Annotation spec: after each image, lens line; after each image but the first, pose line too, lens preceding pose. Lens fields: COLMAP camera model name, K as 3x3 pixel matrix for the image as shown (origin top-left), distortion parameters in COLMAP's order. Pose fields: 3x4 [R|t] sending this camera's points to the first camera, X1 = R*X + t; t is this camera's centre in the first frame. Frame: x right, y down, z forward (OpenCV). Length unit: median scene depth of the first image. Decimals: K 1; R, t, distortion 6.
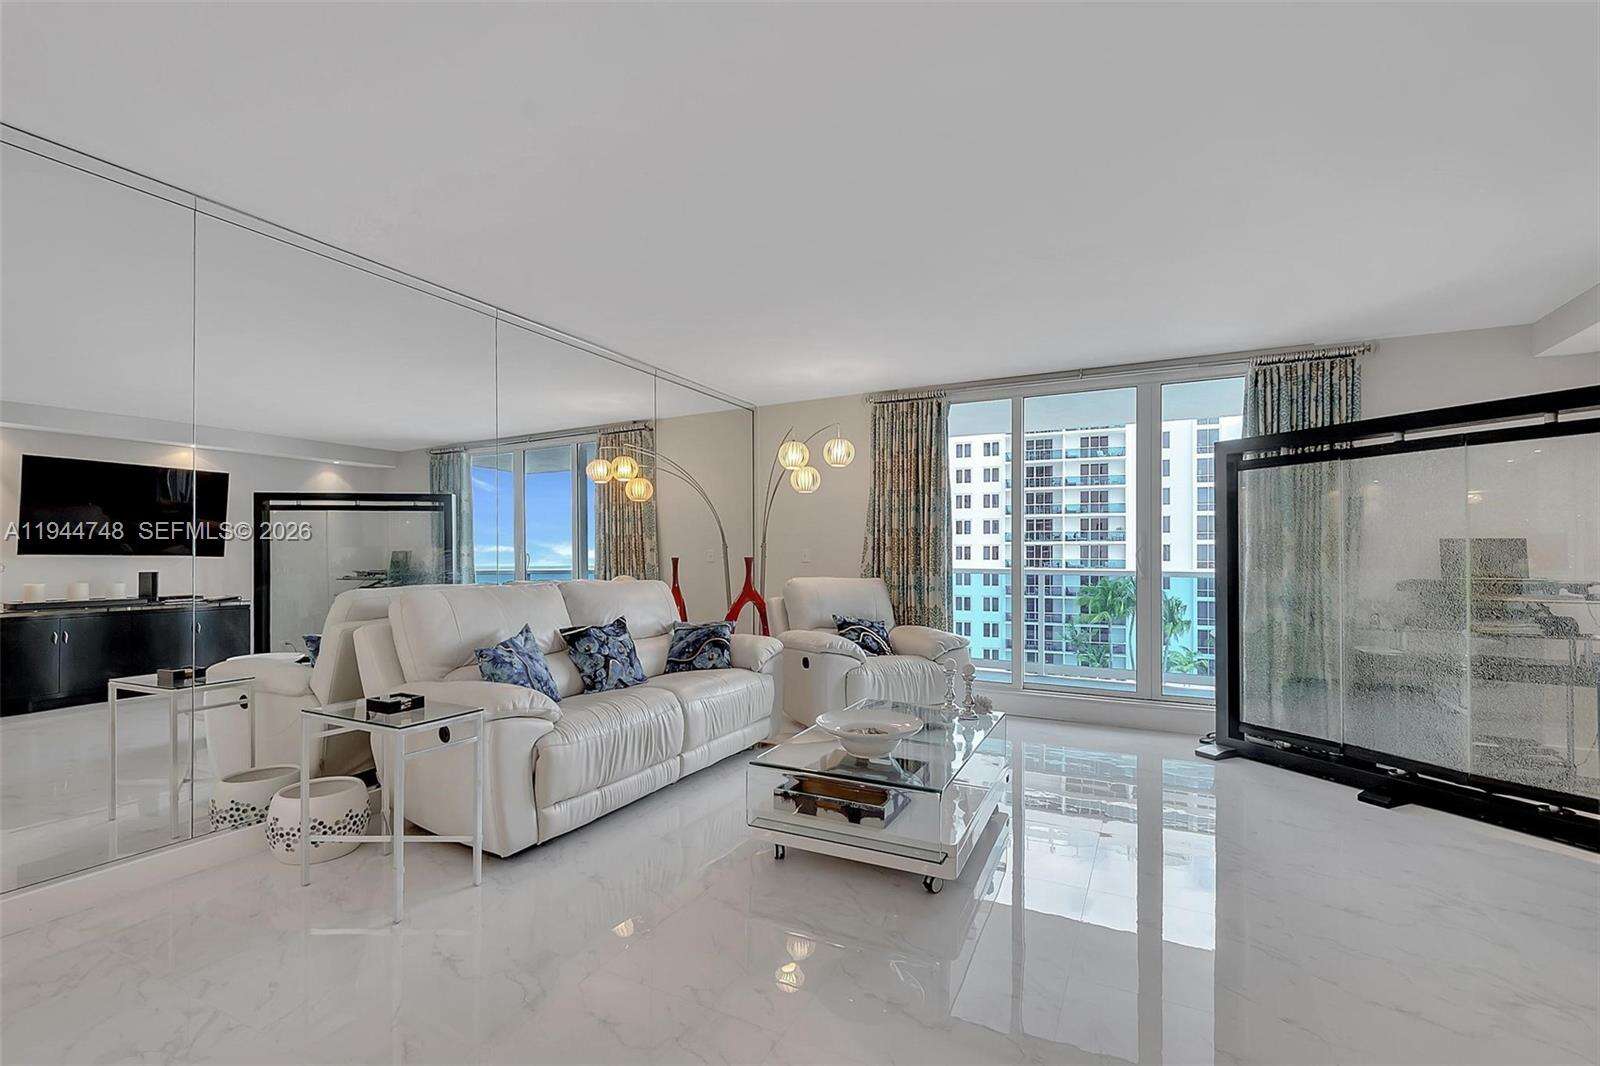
lens RADIAL K [[677.7, 0, 803.7], [0, 677.7, 555.4], [0, 0, 1]] dist [-0.001139, -0.000371]
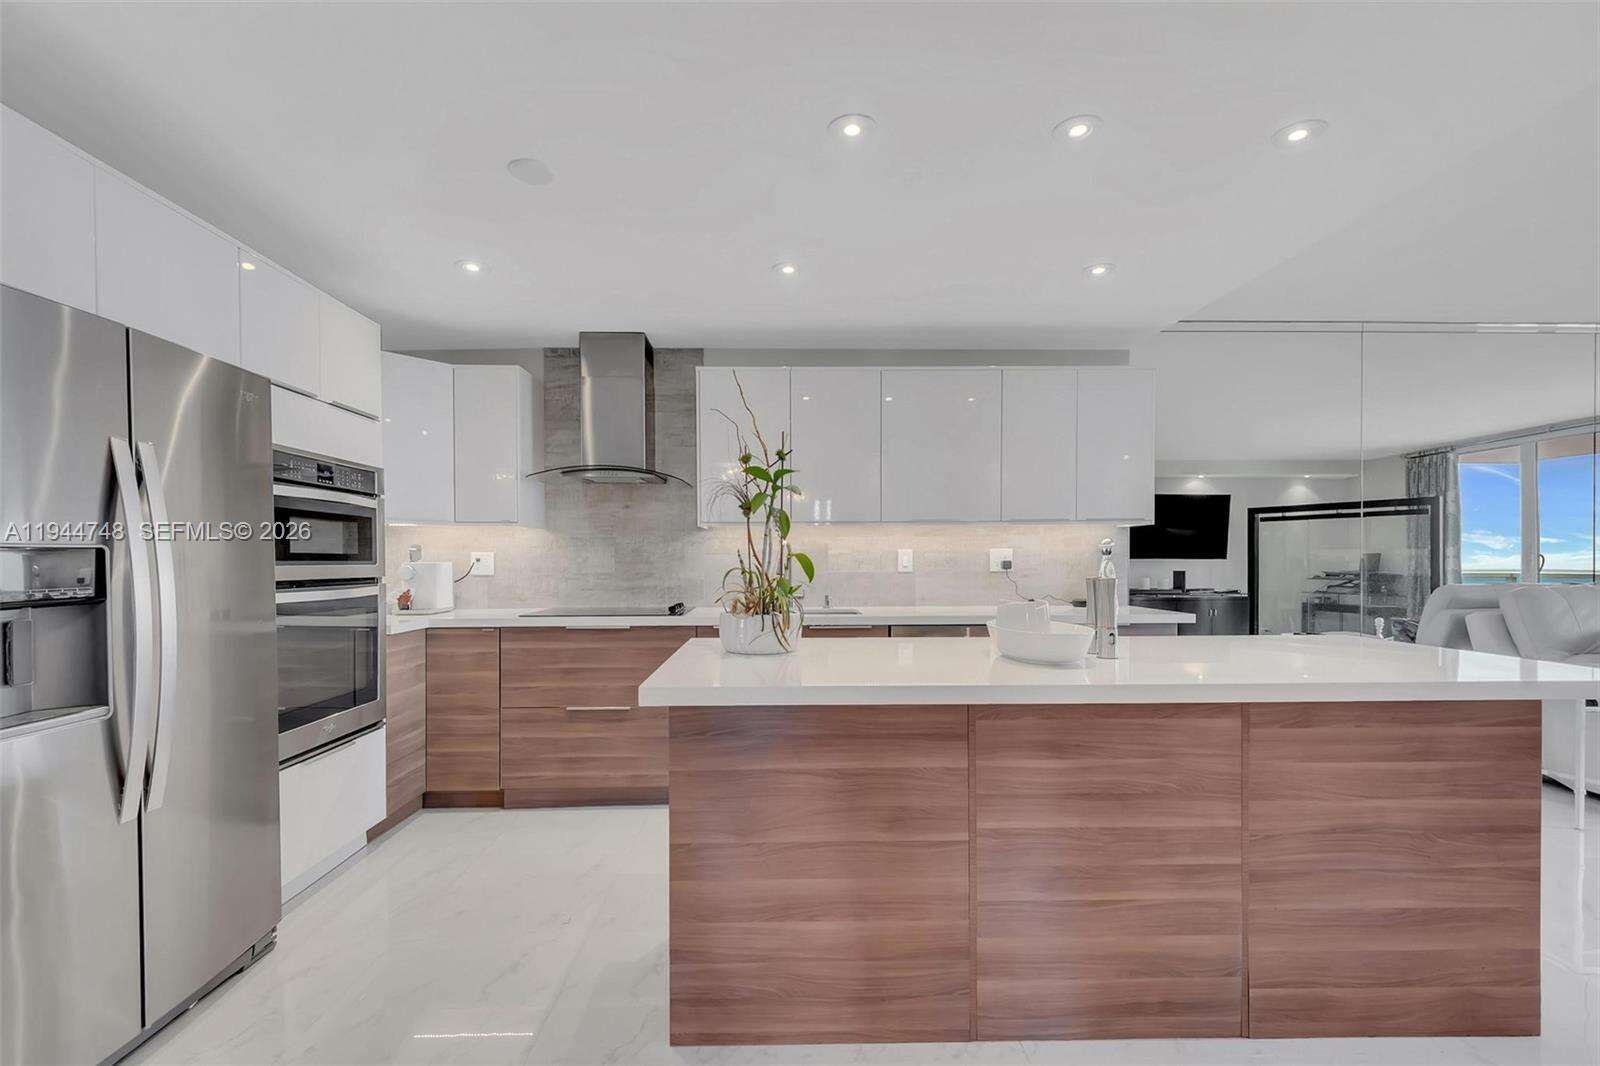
lens RADIAL K [[708.1, 0, 796.5], [0, 708.1, 568.7], [0, 0, 1]] dist [-0.001730, -0.001251]
pose [[0.461852, 0.007091, -0.886928, -0.026262], [0.006749, 0.999911, 0.011508, -0.001325], [0.886931, -0.011301, 0.461763, -0.318446]]
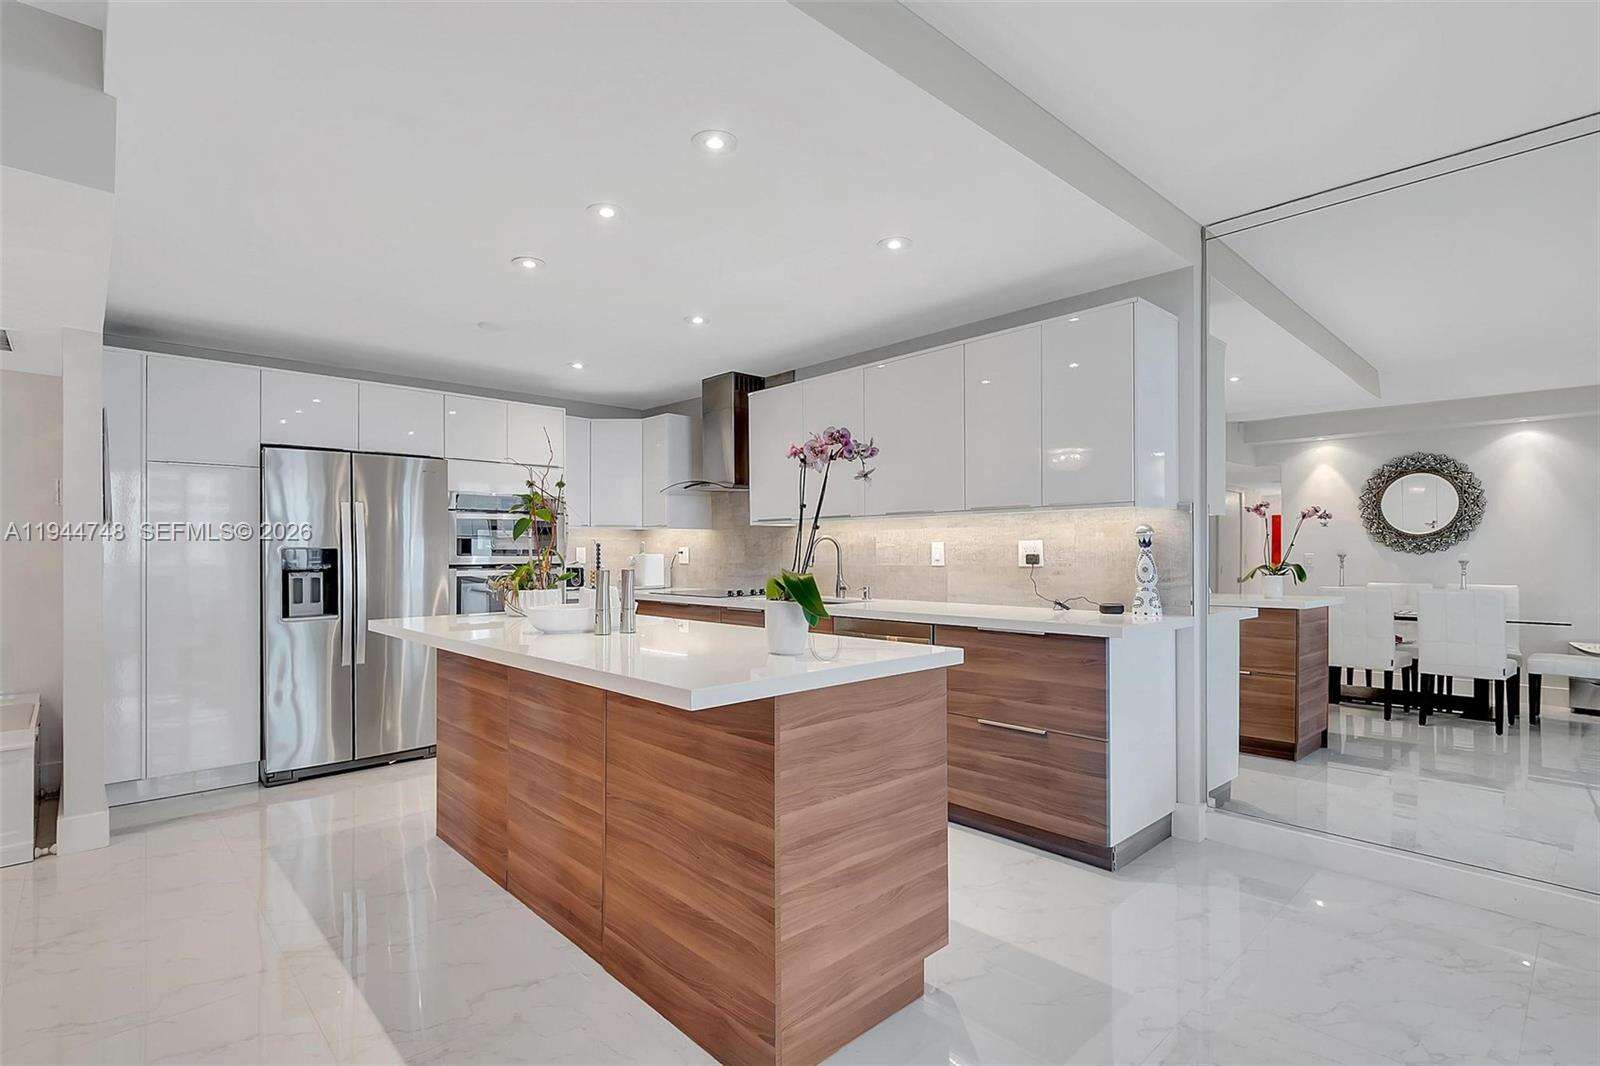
lens RADIAL K [[786.7, 0, 800.0], [0, 786.7, 549.4], [0, 0, 1]] dist [0.003327, -0.000003]
pose [[-0.354514, -0.005569, -0.935034, 0.681366], [0.003818, 0.999965, -0.007403, 0.006462], [0.935043, -0.006194, -0.354480, 2.169323]]
